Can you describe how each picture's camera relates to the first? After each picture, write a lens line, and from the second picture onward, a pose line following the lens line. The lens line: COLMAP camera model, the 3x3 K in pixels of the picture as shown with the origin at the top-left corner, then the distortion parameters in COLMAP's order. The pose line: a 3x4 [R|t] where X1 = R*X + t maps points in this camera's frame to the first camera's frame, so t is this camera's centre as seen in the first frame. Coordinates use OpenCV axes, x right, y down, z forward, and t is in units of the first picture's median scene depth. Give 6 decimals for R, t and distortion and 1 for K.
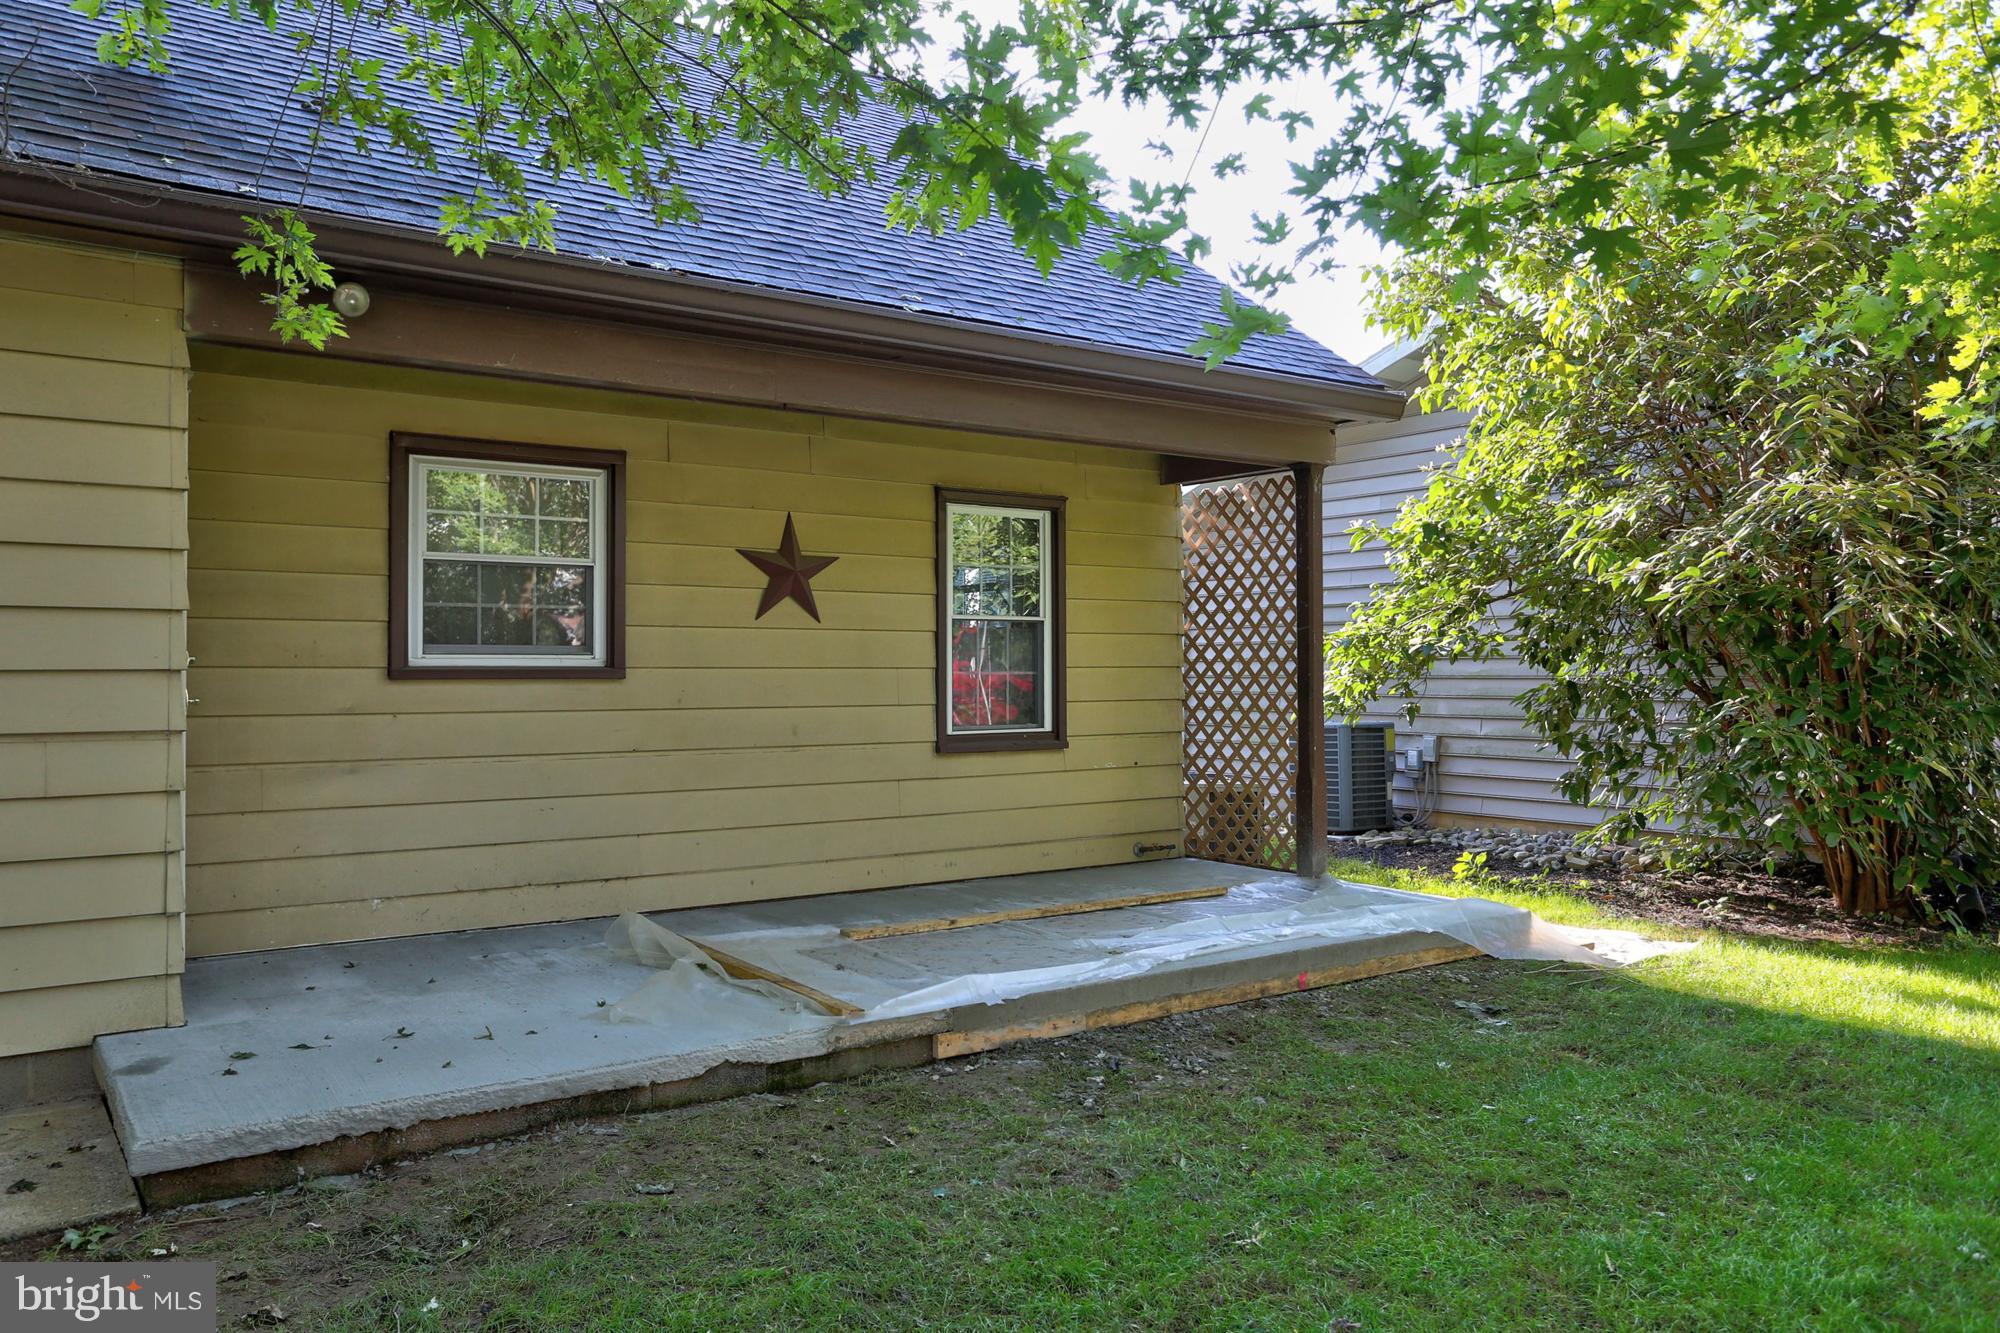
lens RADIAL K [[1414.8, 0, 991.5], [0, 1414.8, 653.8], [0, 0, 1]] dist [-0.033974, 0.009623]
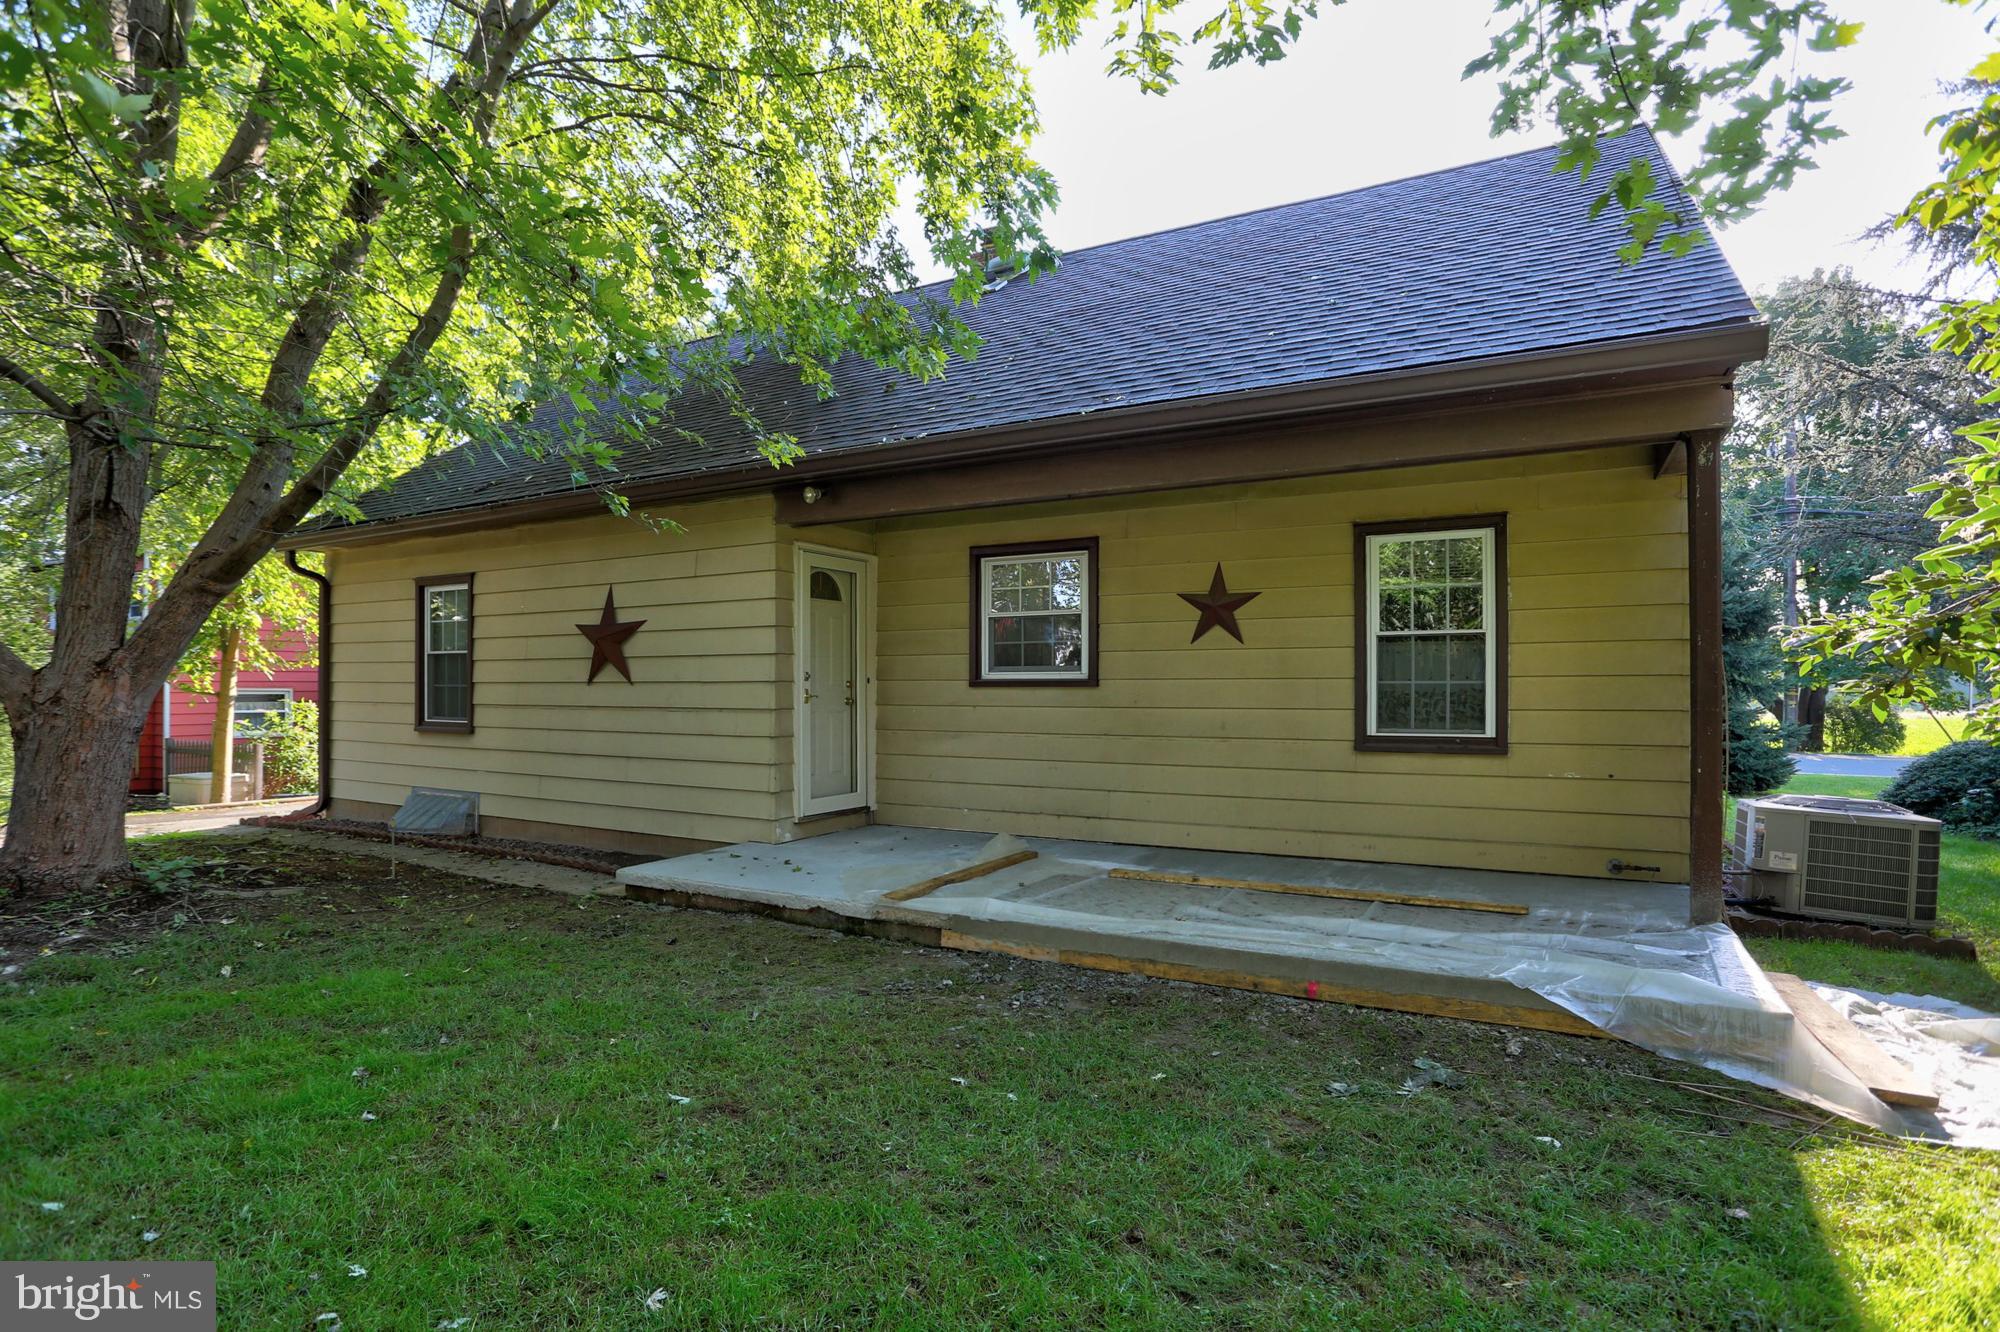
lens RADIAL K [[998.7, 0, 1025.0], [0, 998.7, 691.7], [0, 0, 1]] dist [-0.052248, 0.006879]
pose [[0.451121, 0.006026, -0.892443, 0.666172], [0.012097, 0.999844, 0.012867, 0.008477], [0.892381, -0.016600, 0.450978, 0.446705]]
